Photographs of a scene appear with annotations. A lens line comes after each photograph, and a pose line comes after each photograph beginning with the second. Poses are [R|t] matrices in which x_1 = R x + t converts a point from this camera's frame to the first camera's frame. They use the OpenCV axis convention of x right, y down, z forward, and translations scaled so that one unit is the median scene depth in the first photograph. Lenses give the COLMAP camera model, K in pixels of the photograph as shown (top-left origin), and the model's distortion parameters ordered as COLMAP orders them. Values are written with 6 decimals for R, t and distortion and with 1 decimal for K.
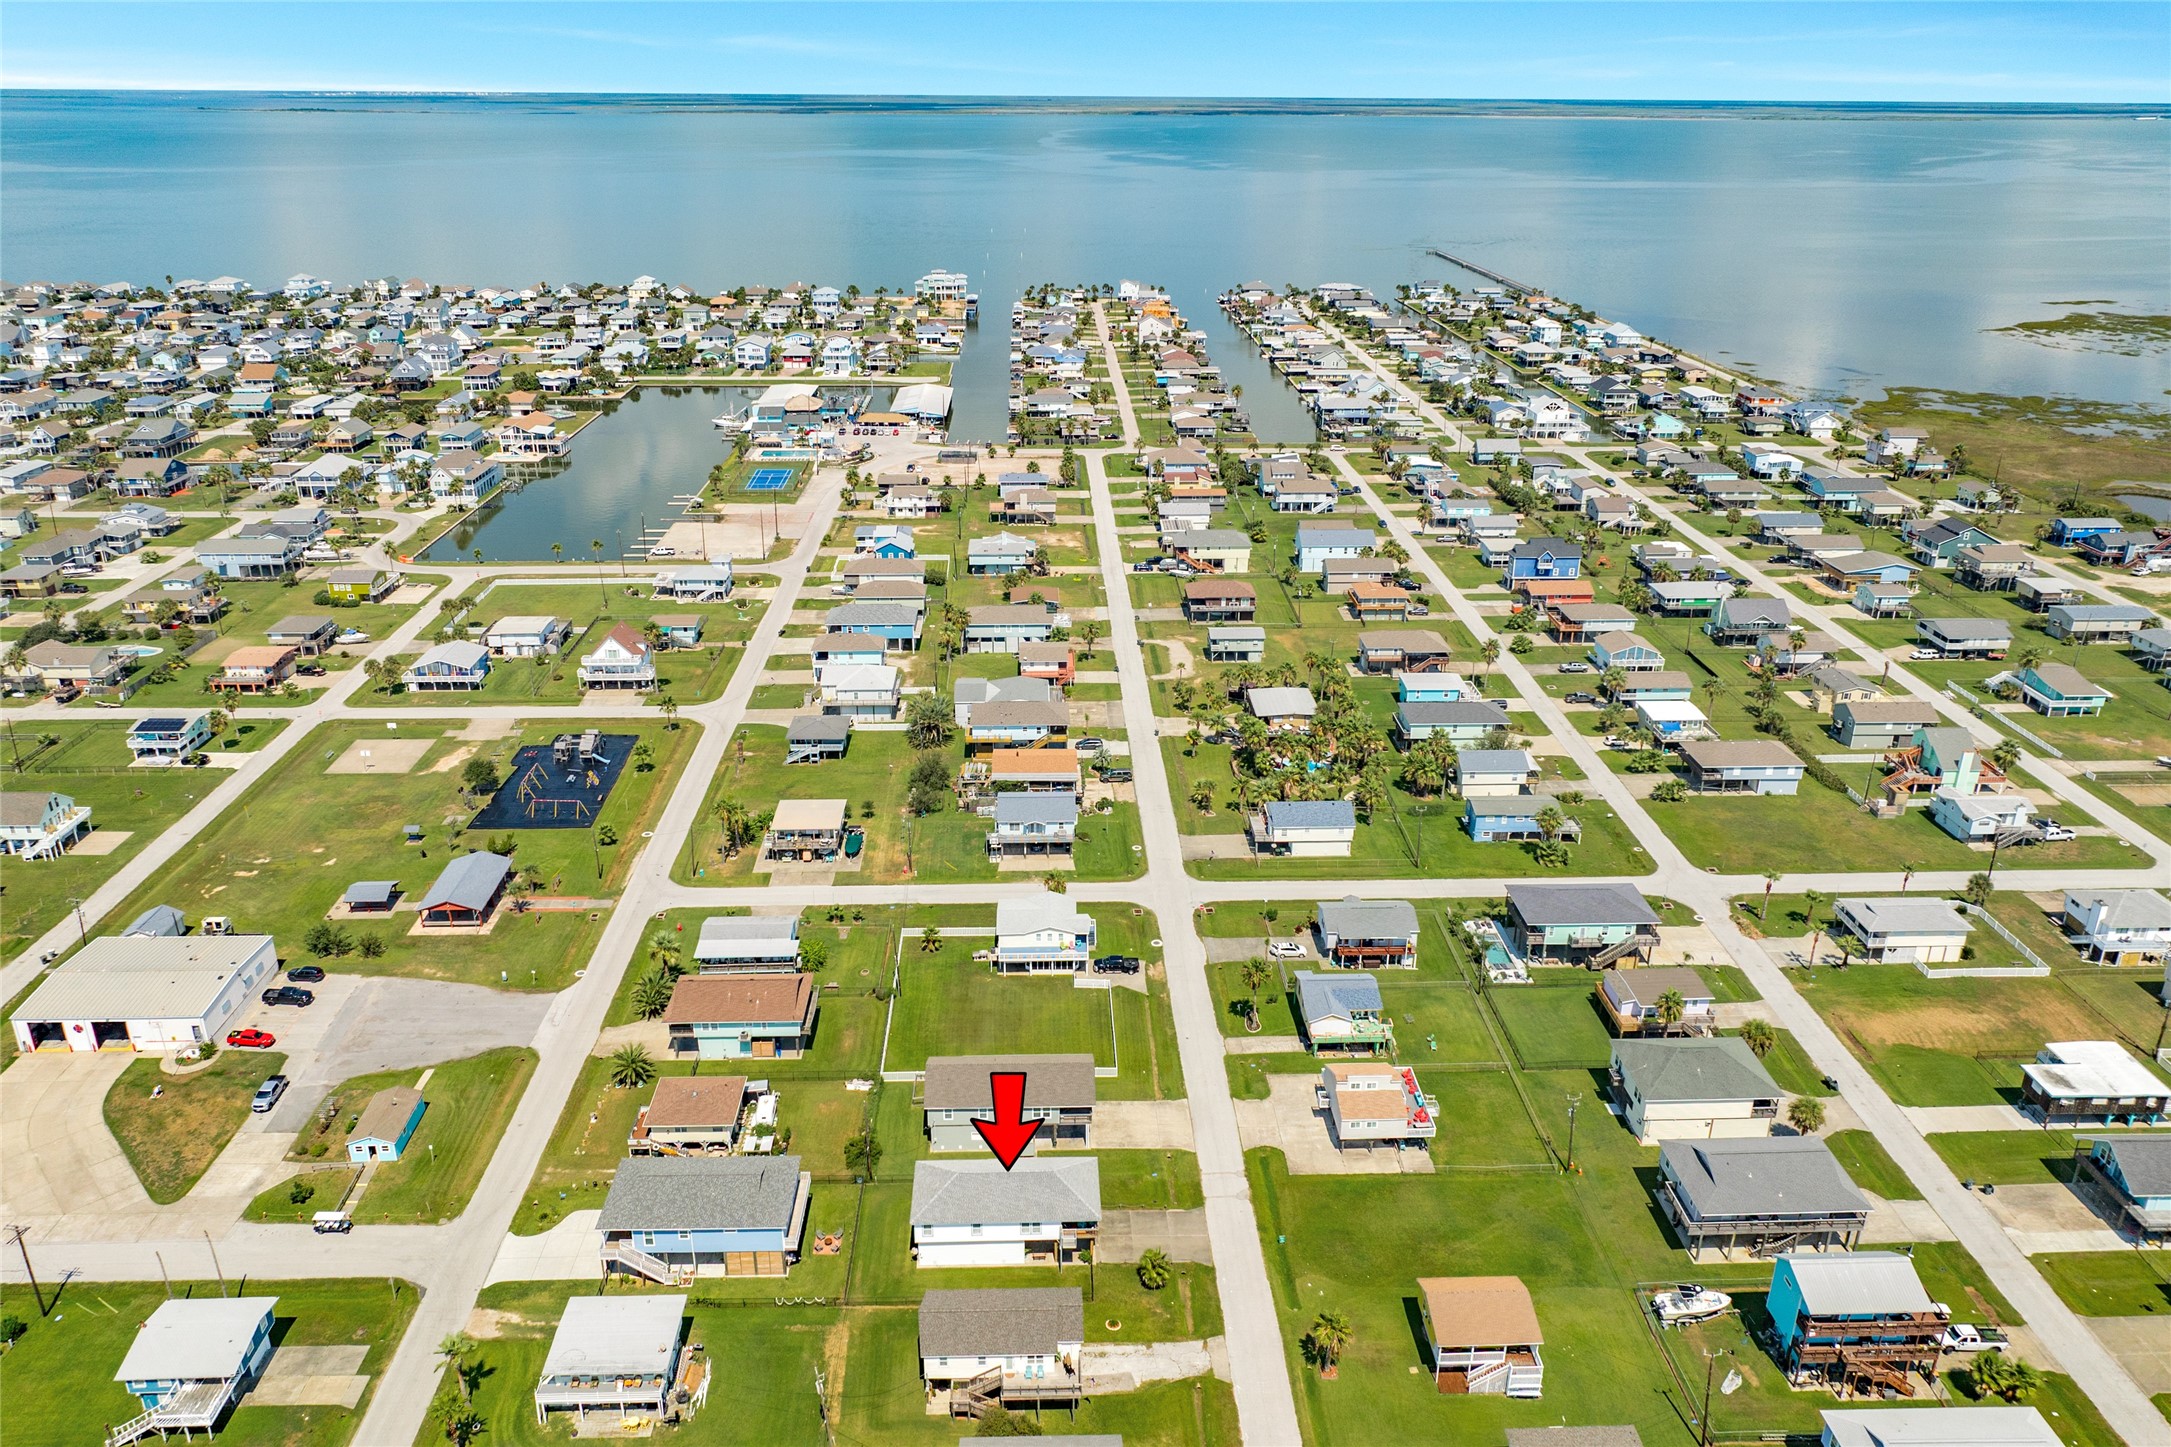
lens RADIAL K [[1473.5, 0, 1085.5], [0, 1473.5, 723.5], [0, 0, 1]] dist [-0.006222, 0.000095]
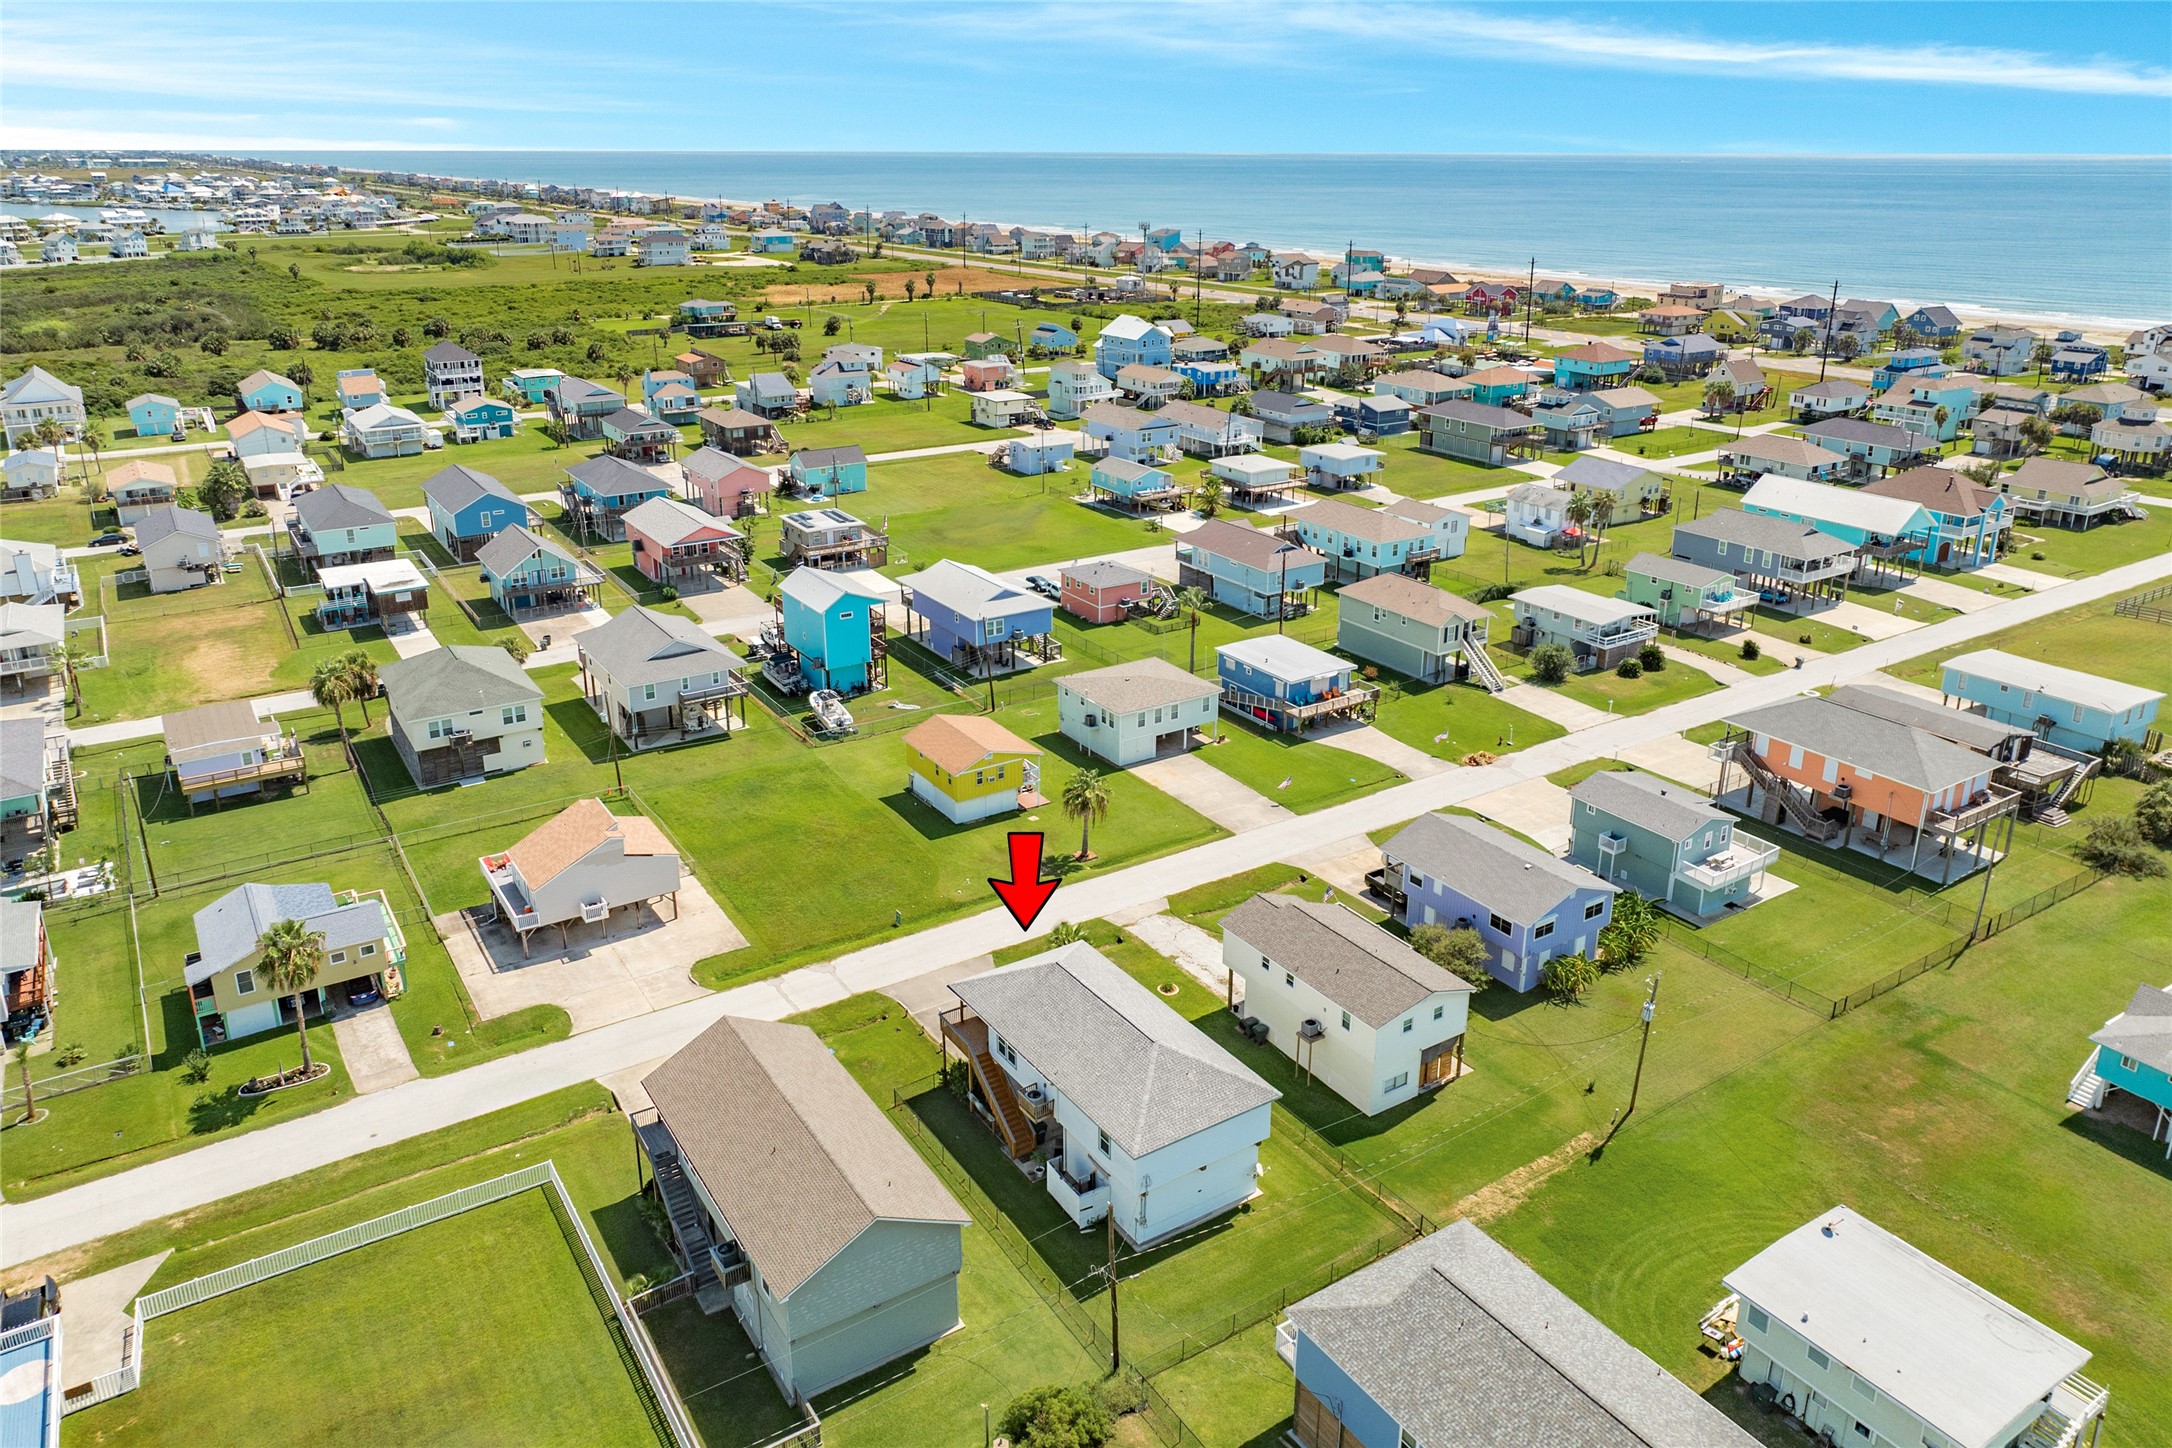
lens RADIAL K [[1474.2, 0, 1086.0], [0, 1474.2, 724.0], [0, 0, 1]] dist [-0.006222, 0.000095]
pose [[-0.515224, -0.318502, 0.795676, -0.295622], [0.335853, 0.779102, 0.529342, -0.040279], [-0.788509, 0.539960, -0.294442, 0.731952]]
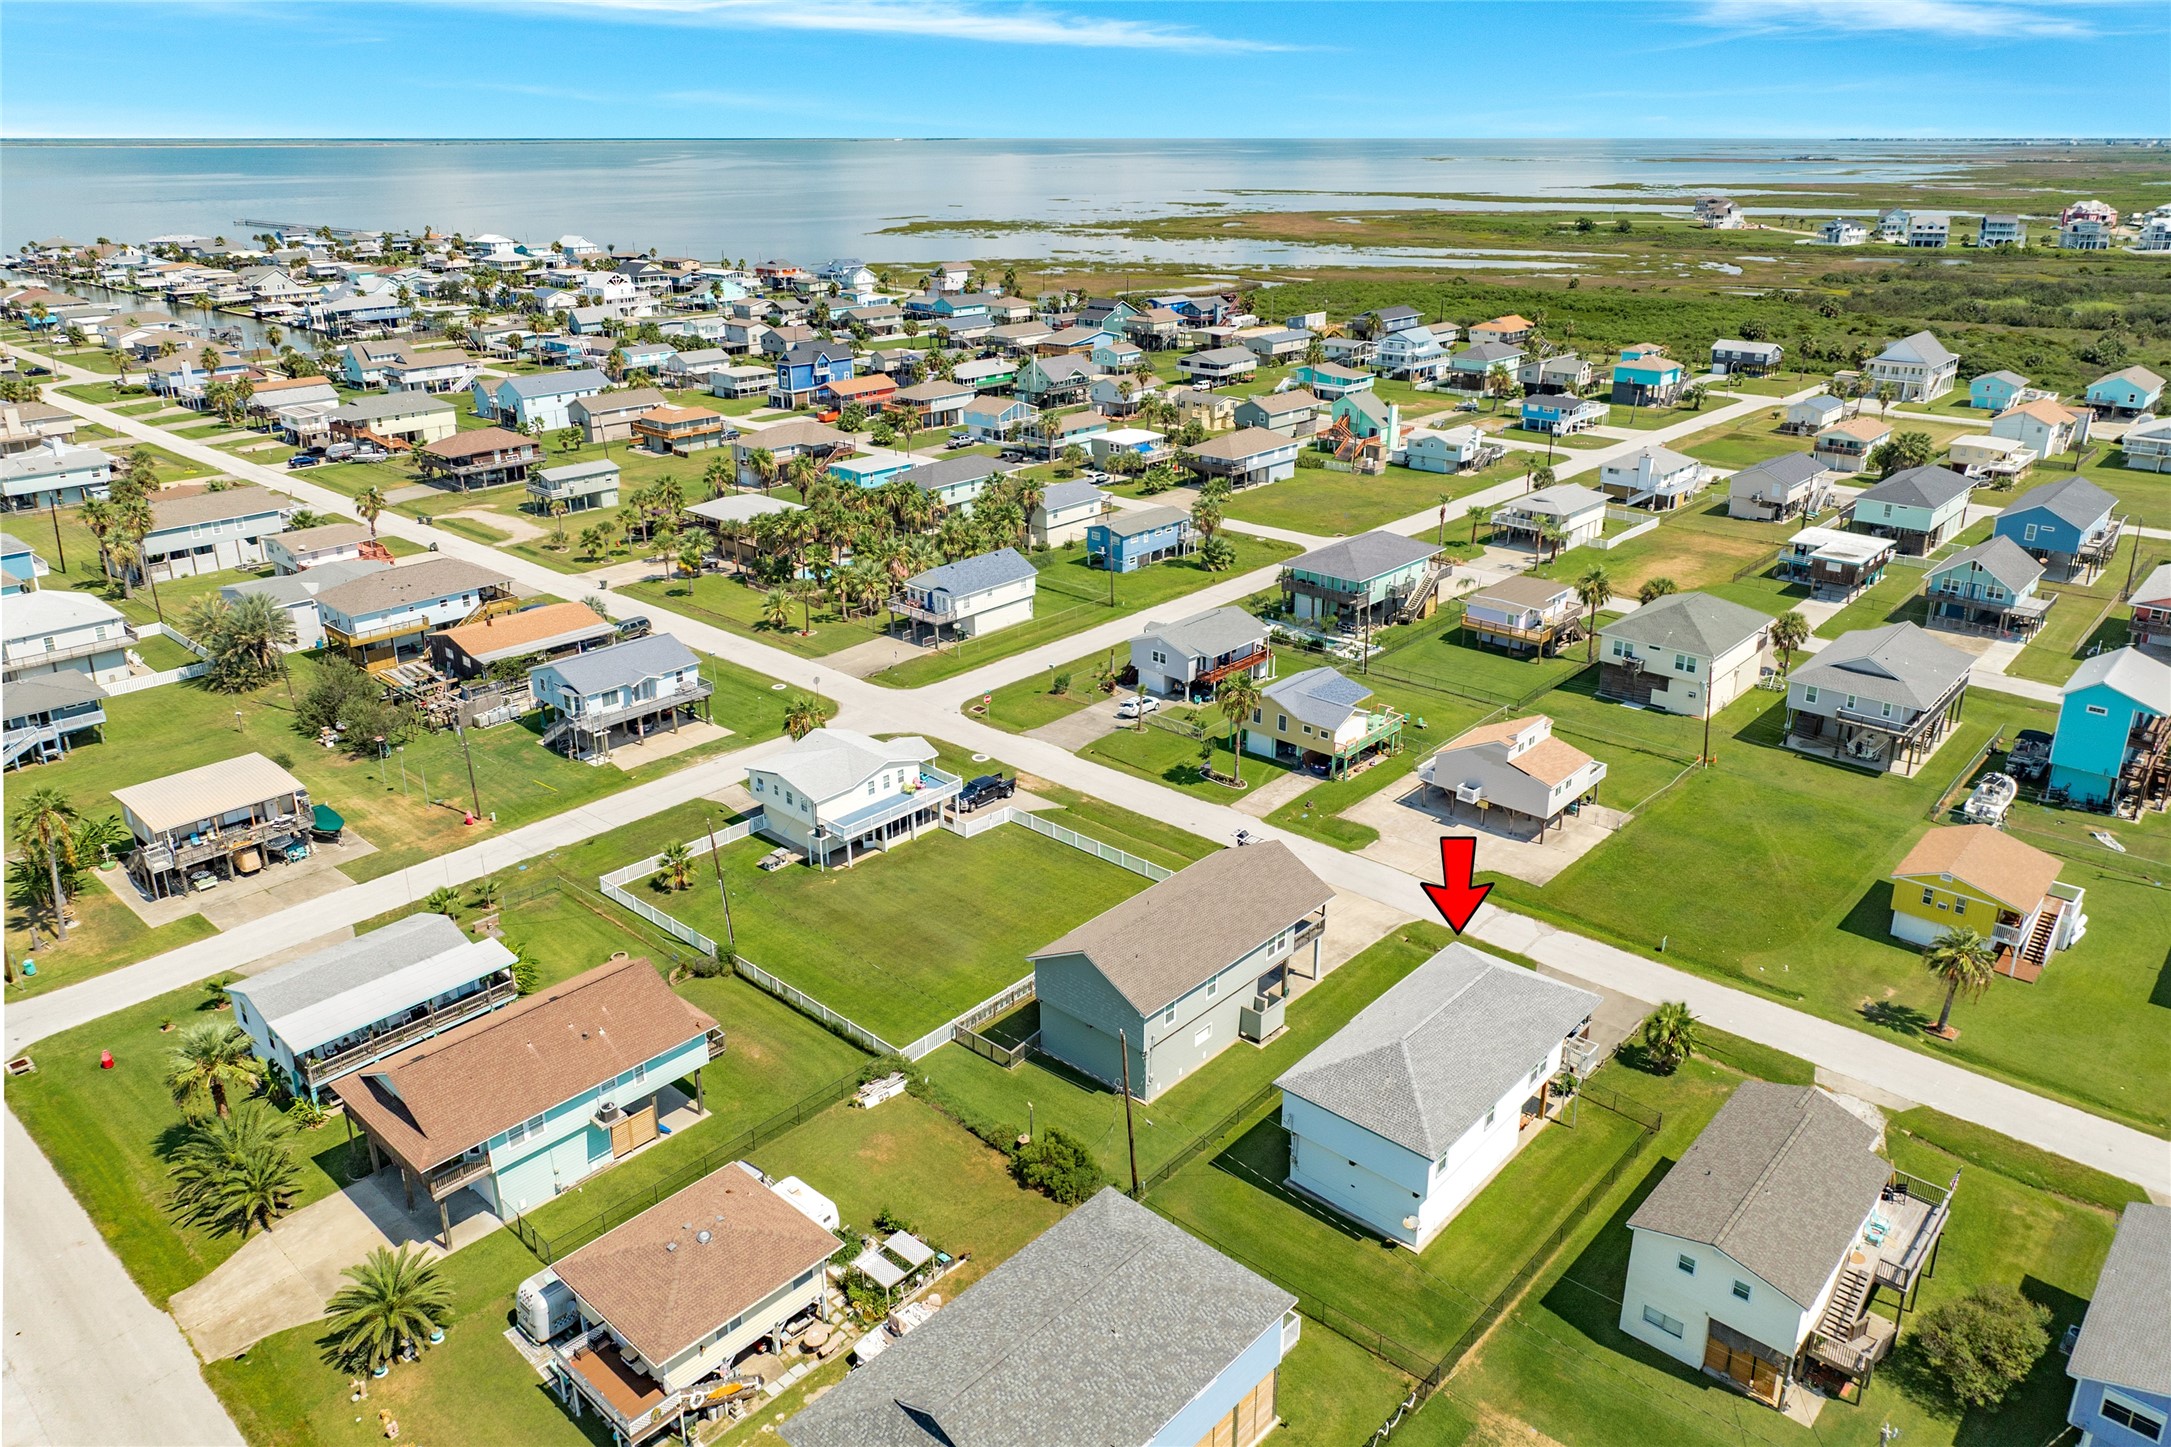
lens RADIAL K [[1473.5, 0, 1085.5], [0, 1473.5, 723.5], [0, 0, 1]] dist [-0.006222, 0.000095]
pose [[0.695382, -0.273780, 0.664446, -0.309266], [0.289027, 0.953060, 0.090217, 0.082328], [-0.657957, 0.129308, 0.741871, 0.450960]]
